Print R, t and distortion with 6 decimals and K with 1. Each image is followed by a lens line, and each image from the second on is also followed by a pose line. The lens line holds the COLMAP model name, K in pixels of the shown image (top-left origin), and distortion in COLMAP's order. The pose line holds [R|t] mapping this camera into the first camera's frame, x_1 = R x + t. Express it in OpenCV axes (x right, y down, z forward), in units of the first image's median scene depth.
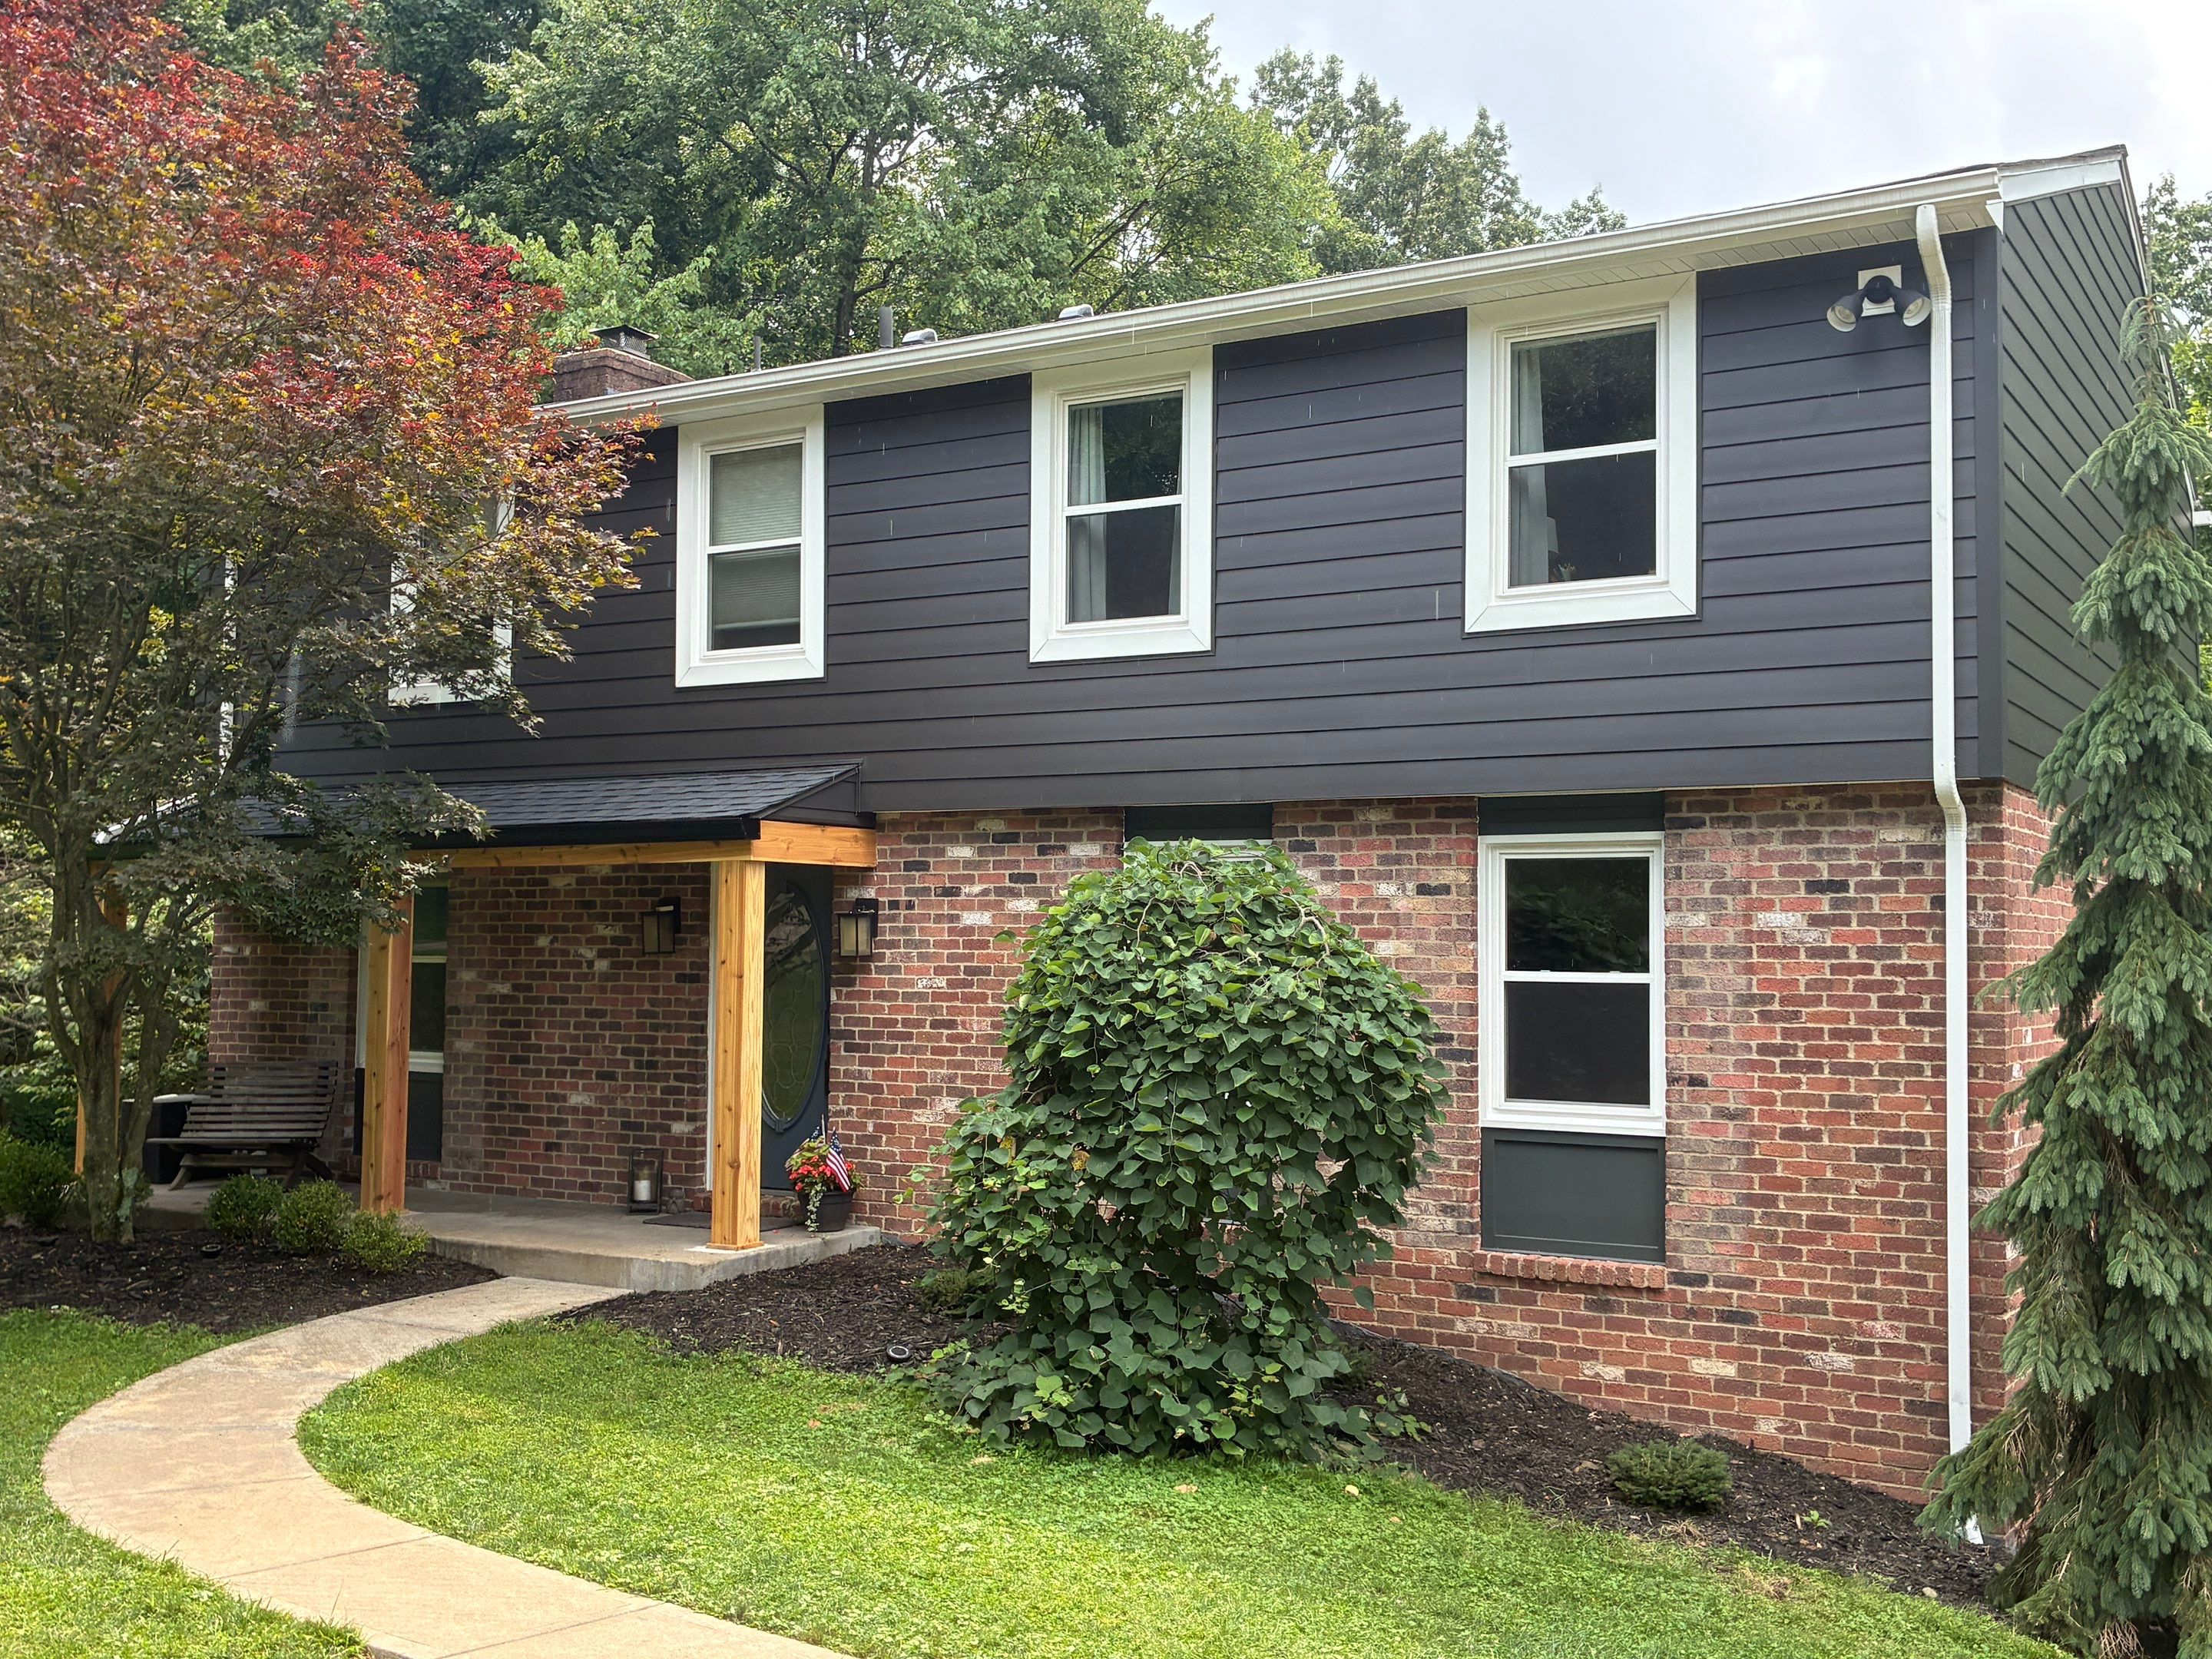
lens RADIAL K [[2274.2, 0, 1114.2], [0, 2274.2, 838.3], [0, 0, 1]] dist [0.004839, 0.021828]
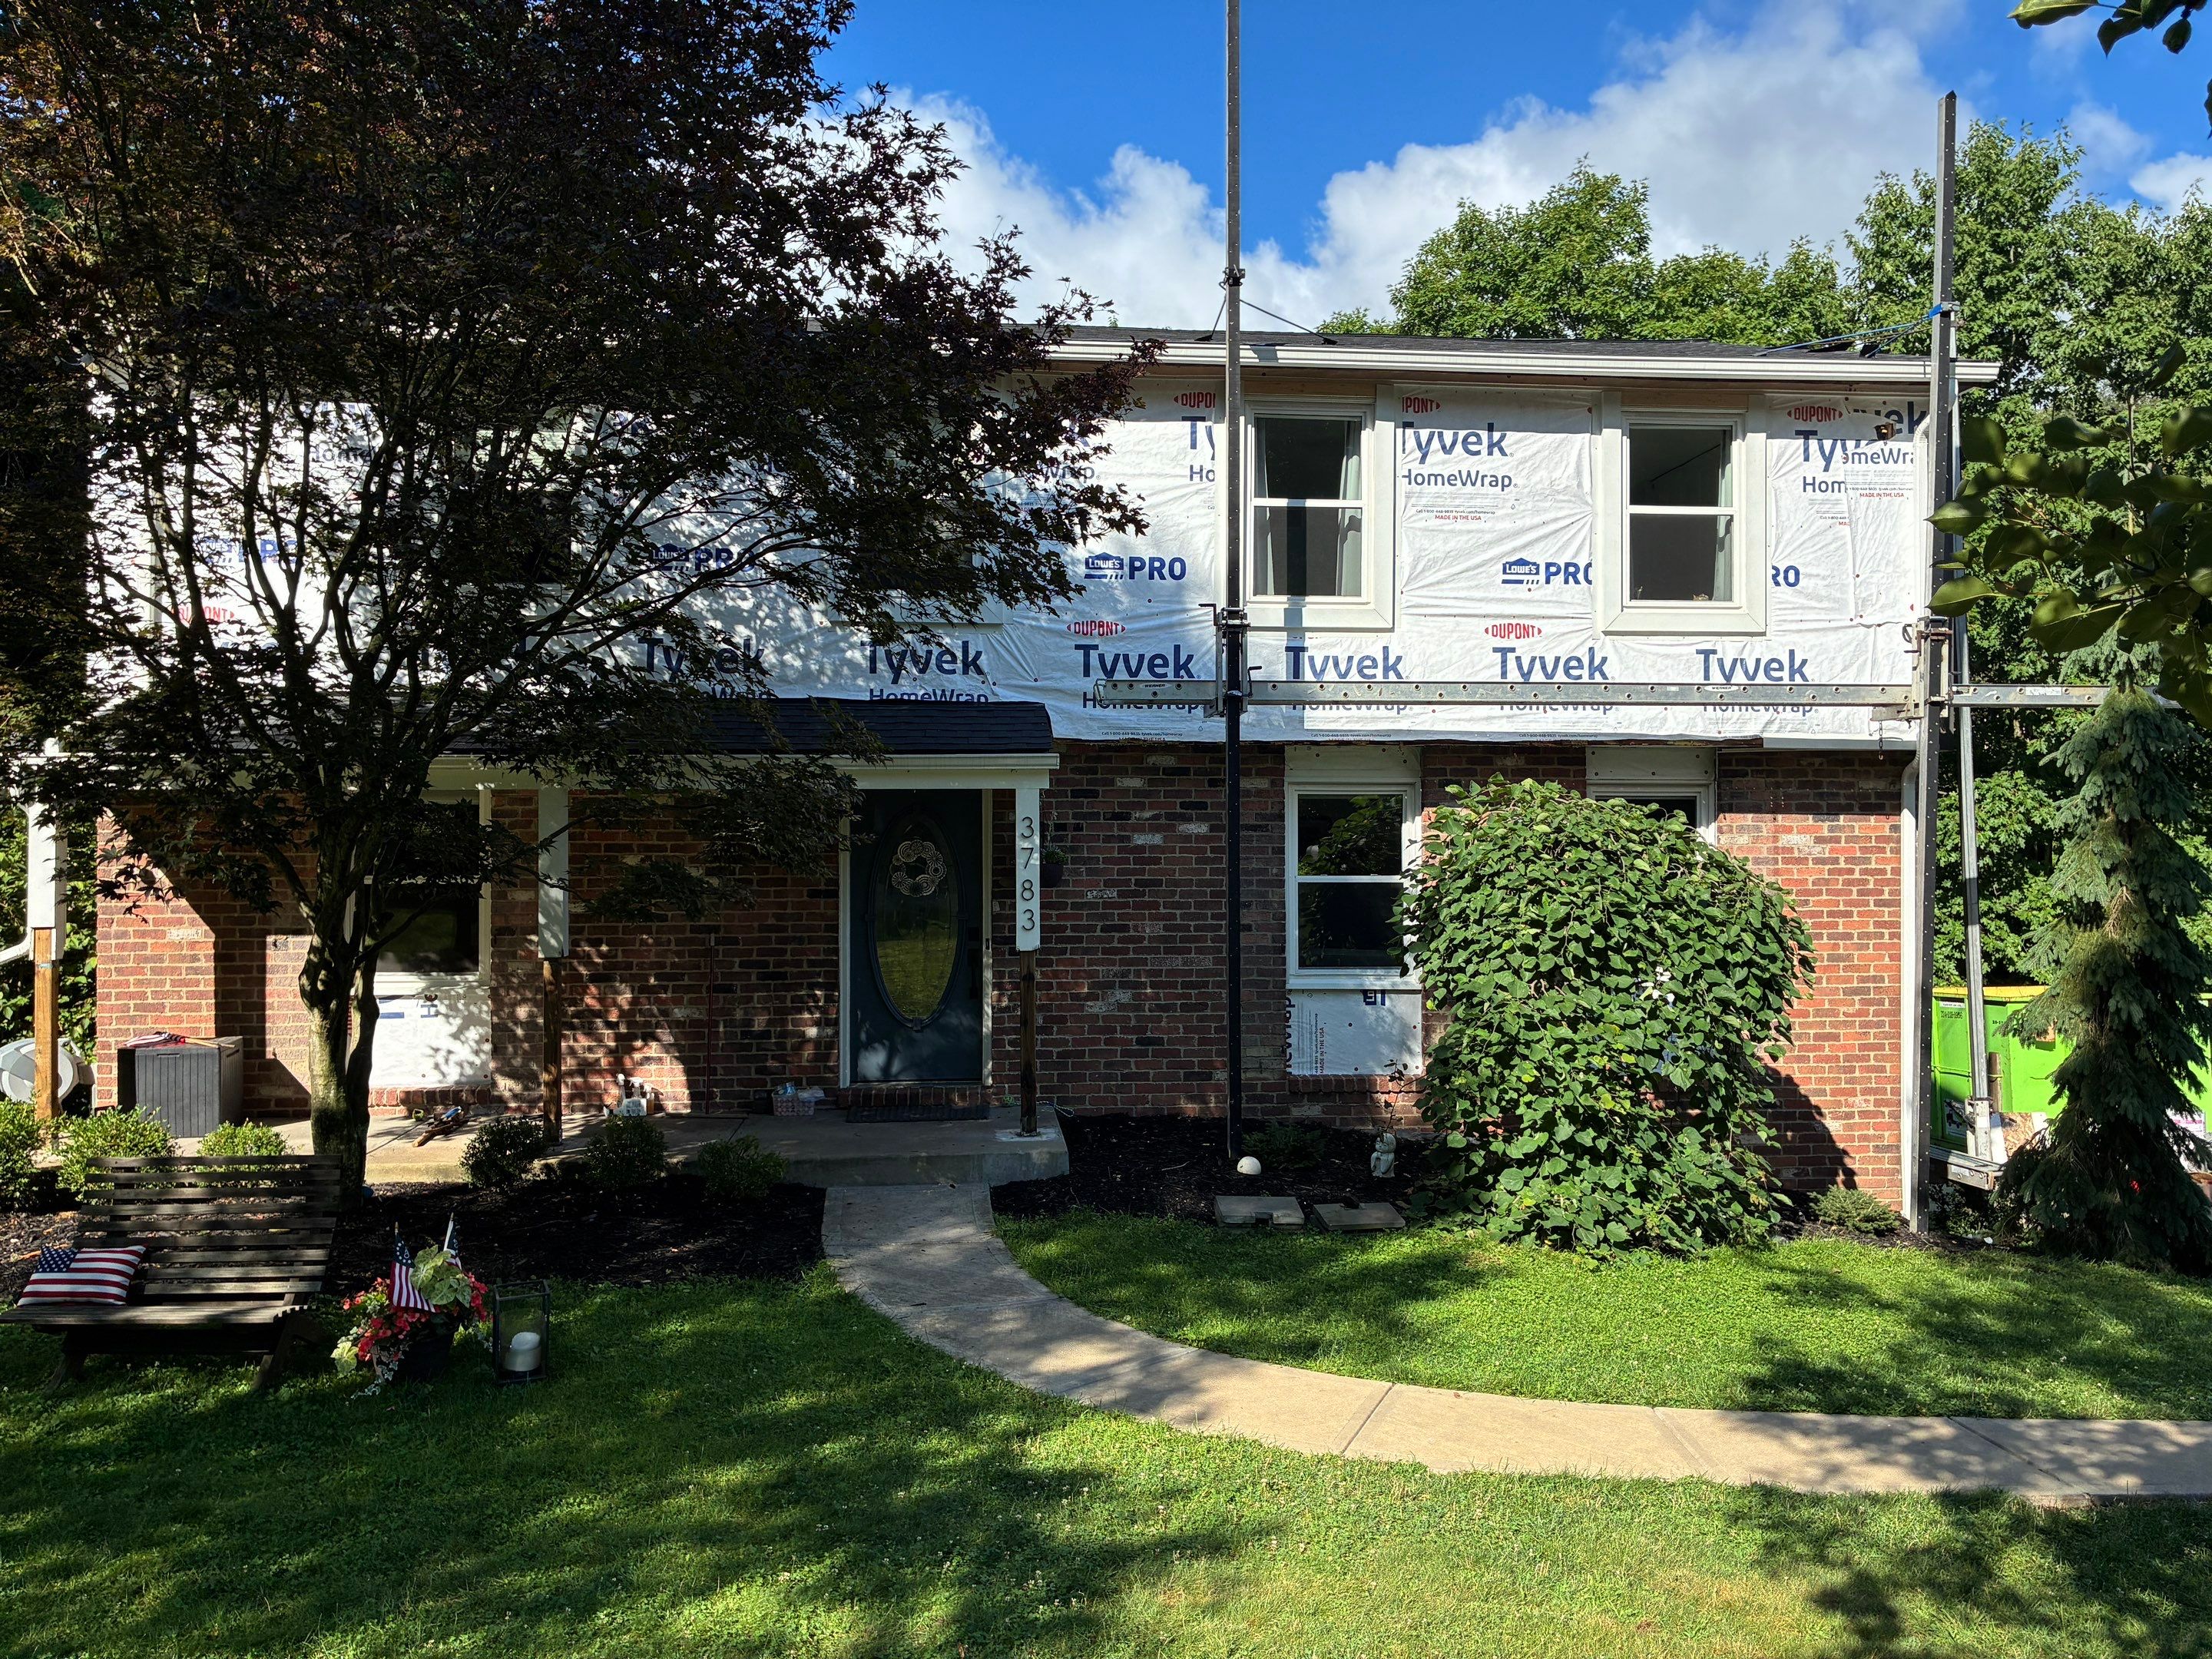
lens RADIAL K [[1687.1, 0, 1108.0], [0, 1687.1, 841.0], [0, 0, 1]] dist [0.040226, -0.046628]
pose [[0.799373, -0.011139, 0.600731, -0.758726], [-0.022548, 0.998568, 0.048520, -0.007497], [-0.600411, -0.052330, 0.797977, 0.385124]]
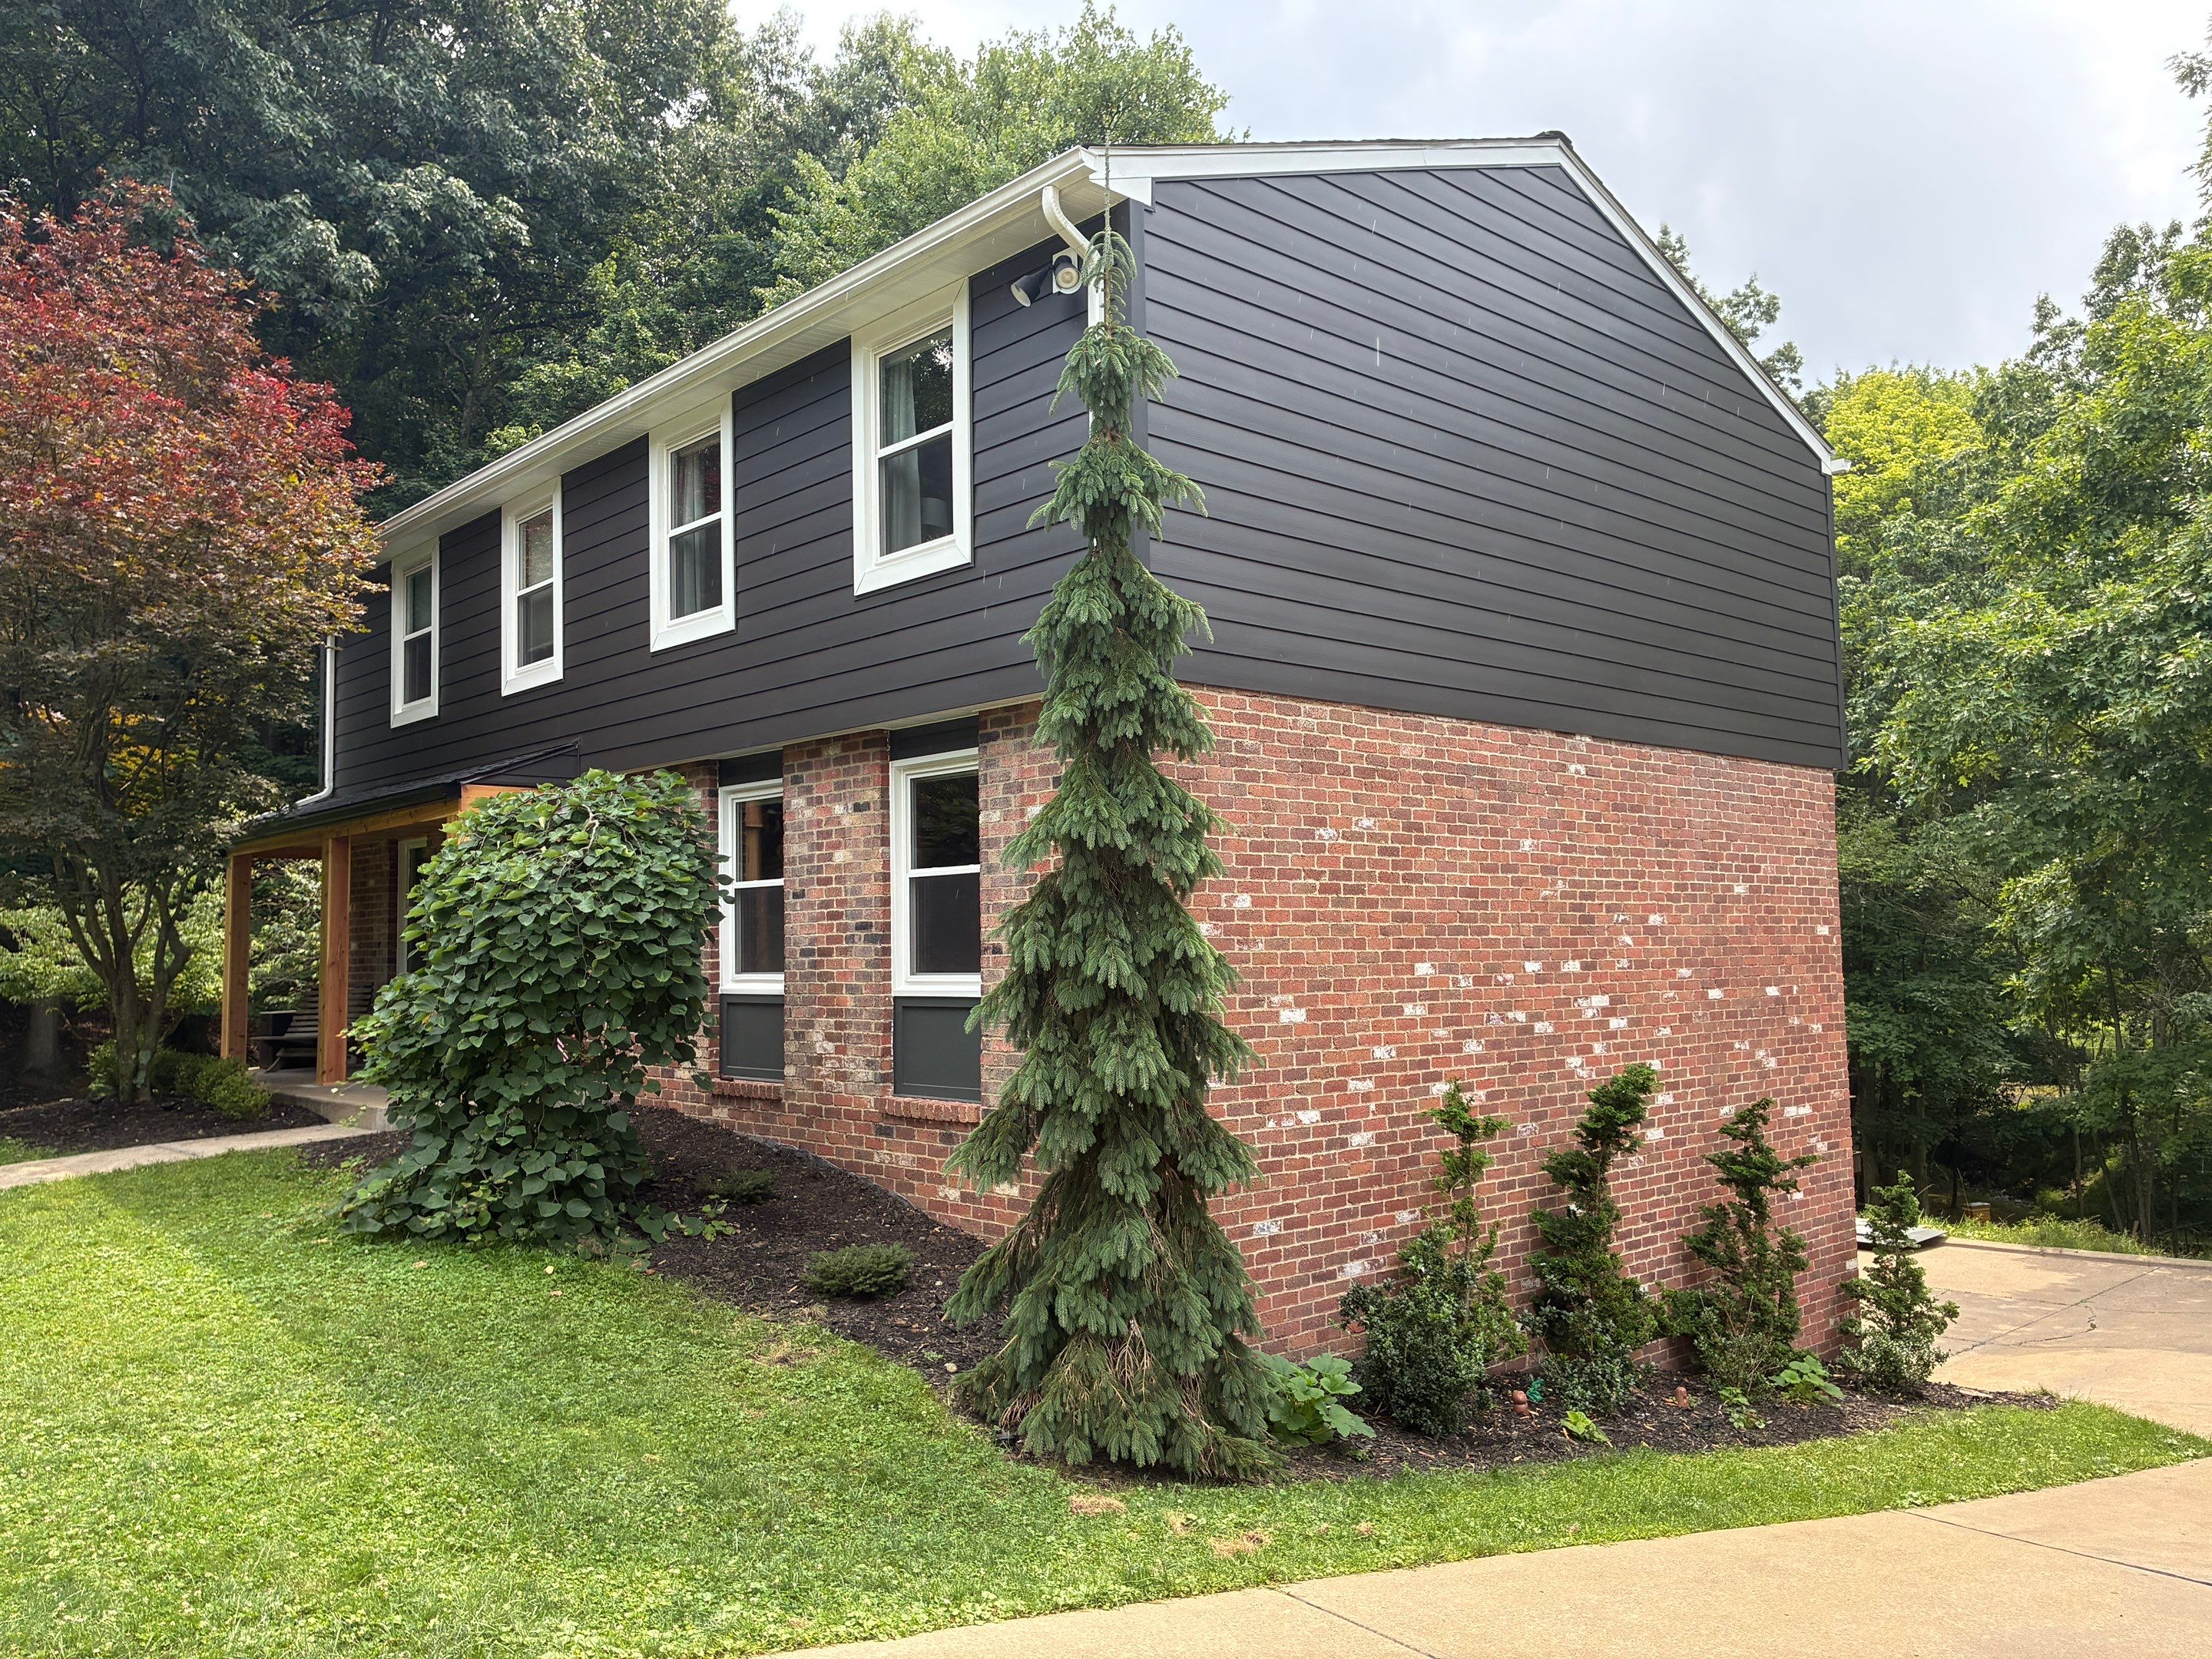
lens RADIAL K [[1687.1, 0, 1108.0], [0, 1687.1, 841.0], [0, 0, 1]] dist [0.040226, -0.046628]
pose [[0.960235, -0.043955, -0.275710, 0.579036], [0.041042, 0.999024, -0.016330, 0.068397], [0.276159, 0.004365, 0.961102, 0.166581]]
